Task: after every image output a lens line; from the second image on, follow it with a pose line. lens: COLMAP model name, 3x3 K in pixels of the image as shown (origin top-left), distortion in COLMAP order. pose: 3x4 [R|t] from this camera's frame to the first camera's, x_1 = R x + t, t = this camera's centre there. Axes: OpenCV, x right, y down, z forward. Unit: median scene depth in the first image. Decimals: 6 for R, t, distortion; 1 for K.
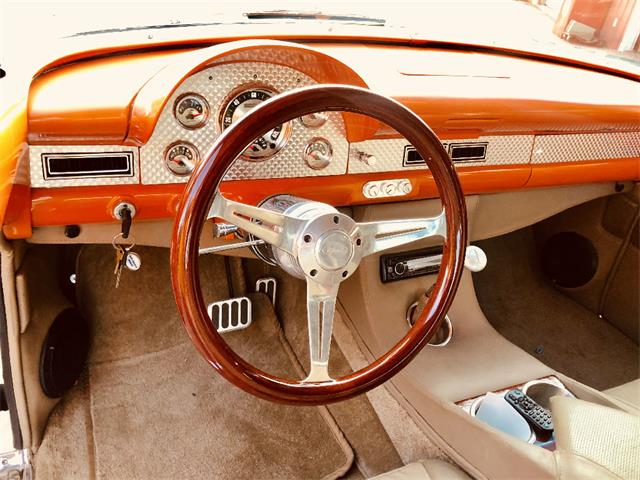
lens RADIAL K [[534.6, 0, 322.6], [0, 534.6, 238.6], [0, 0, 1]] dist [0.001510, -0.012455]
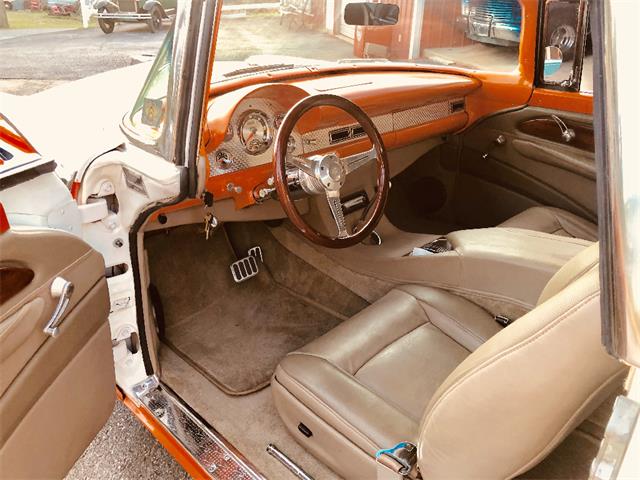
lens RADIAL K [[504.9, 0, 320.0], [0, 504.9, 240.0], [0, 0, 1]] dist [0.073234, -0.002028]
pose [[0.932247, -0.266508, 0.244720, -0.307657], [0.281337, 0.959226, -0.027111, 0.165221], [-0.227517, 0.094123, 0.969215, -0.458174]]
